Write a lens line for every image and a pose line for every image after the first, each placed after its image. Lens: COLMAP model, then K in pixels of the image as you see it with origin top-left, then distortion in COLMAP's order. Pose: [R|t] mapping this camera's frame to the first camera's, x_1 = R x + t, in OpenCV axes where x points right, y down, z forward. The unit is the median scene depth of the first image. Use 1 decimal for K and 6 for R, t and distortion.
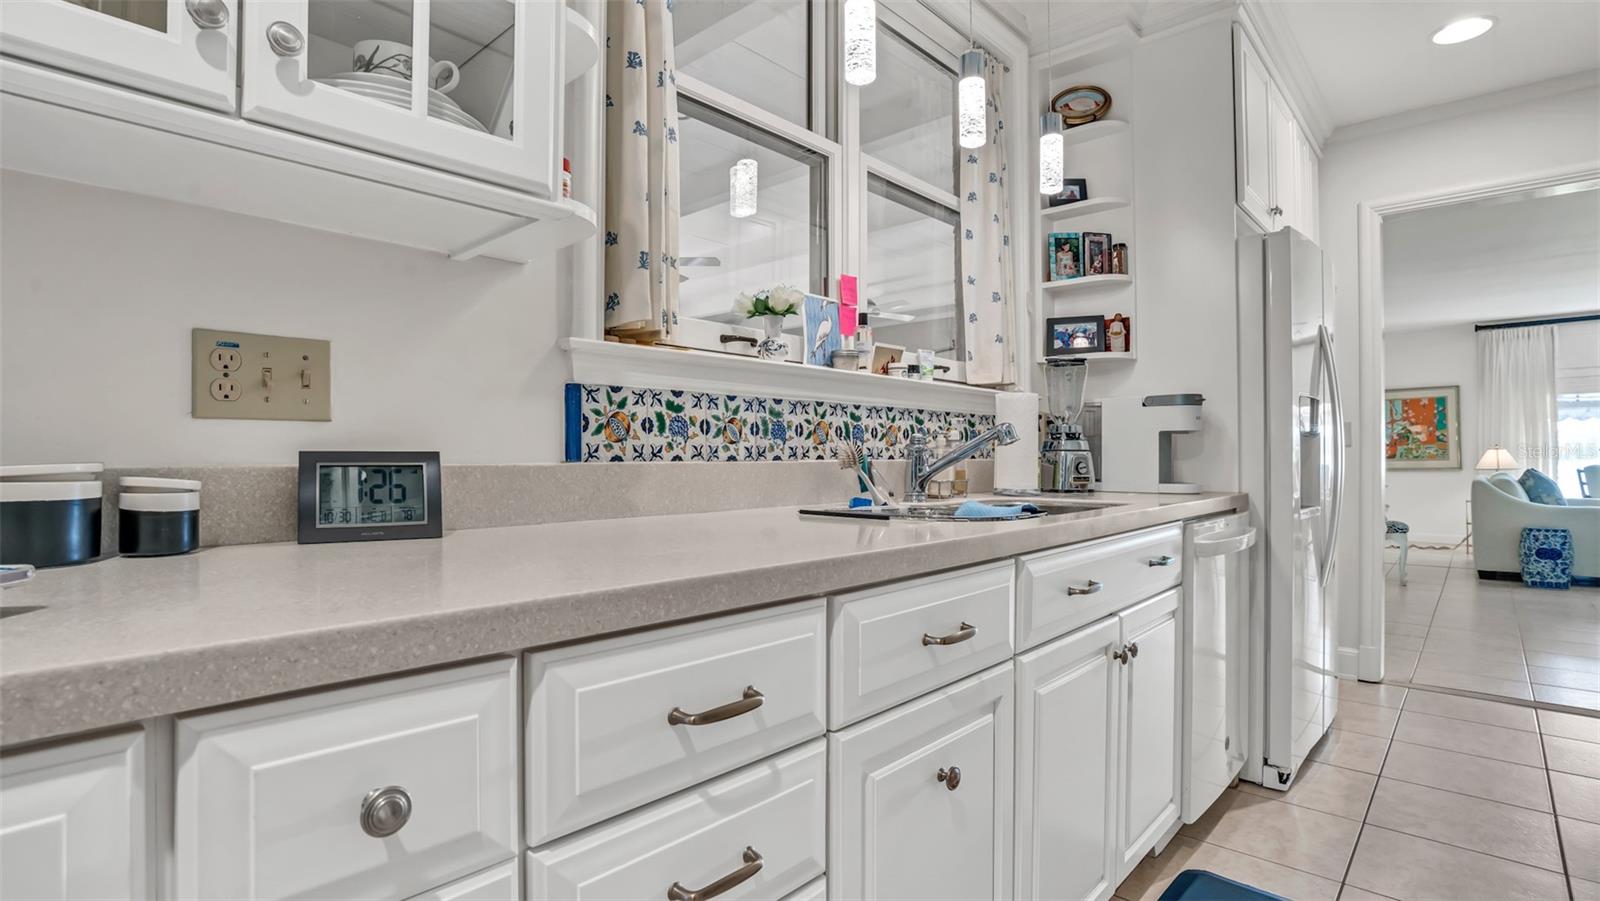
lens RADIAL K [[783.0, 0, 806.8], [0, 783.0, 450.6], [0, 0, 1]] dist [-0.041902, 0.017007]
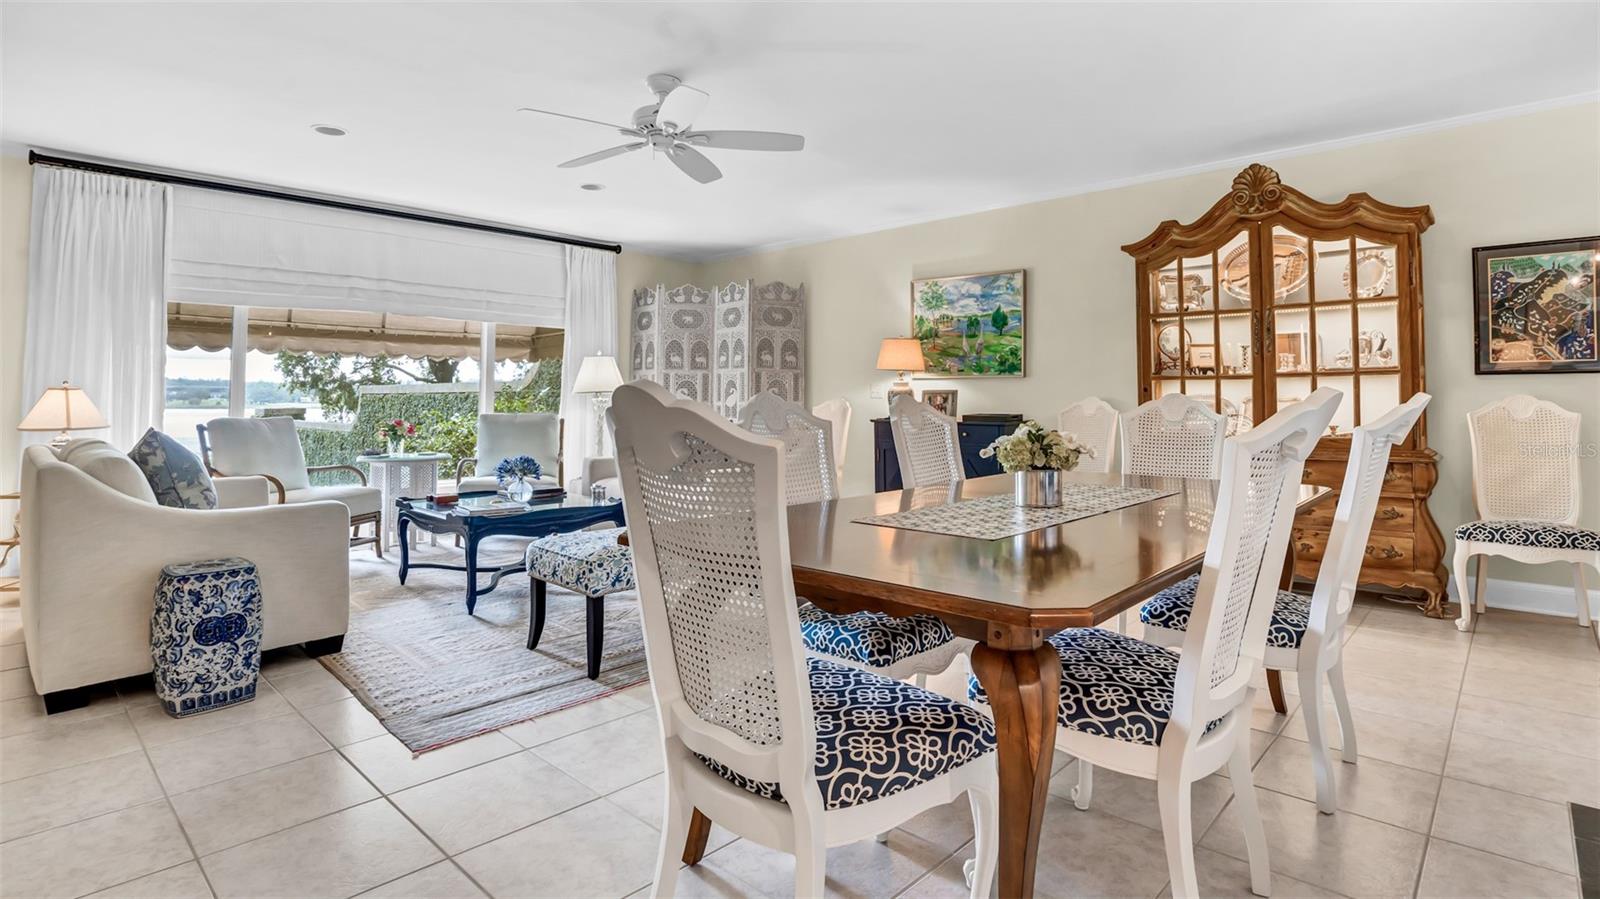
lens RADIAL K [[783.0, 0, 770.7], [0, 783.0, 387.7], [0, 0, 1]] dist [-0.041902, 0.017007]
pose [[0.052520, 0.024066, 0.998330, 0.491867], [-0.010854, 0.999664, -0.023528, 0.004440], [-0.998561, -0.009600, 0.052763, 0.597283]]
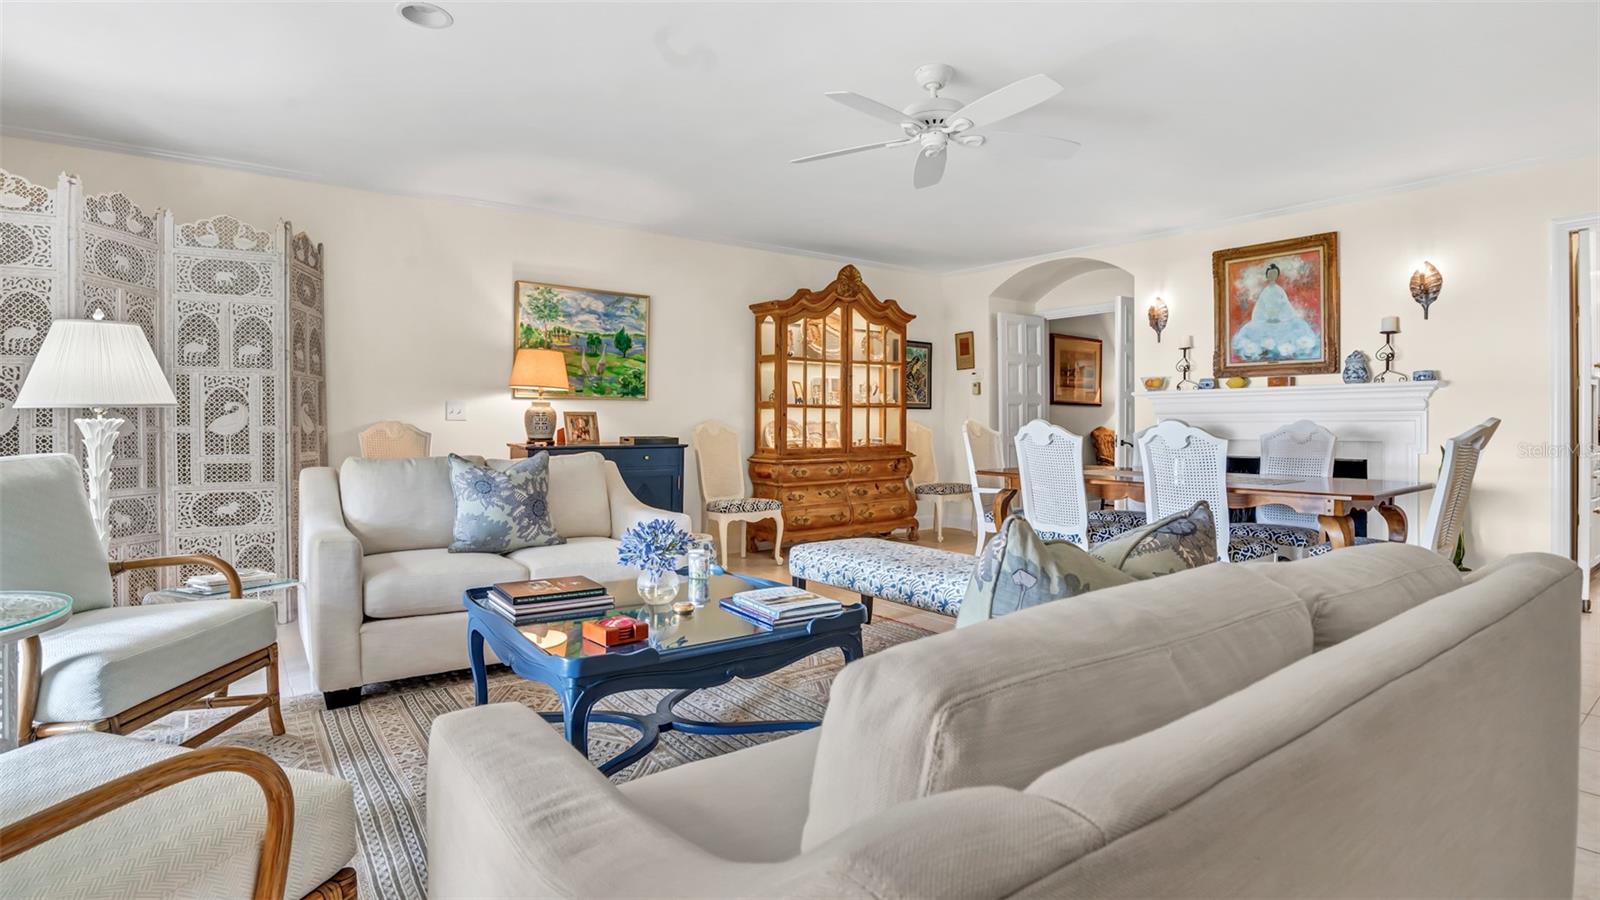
lens RADIAL K [[783.0, 0, 798.3], [0, 783.0, 434.4], [0, 0, 1]] dist [-0.041902, 0.017007]
pose [[-0.977261, 0.005535, 0.211968, 0.892336], [0.006907, 0.999960, 0.005734, 0.004067], [-0.211928, 0.007068, -0.977260, 1.063690]]
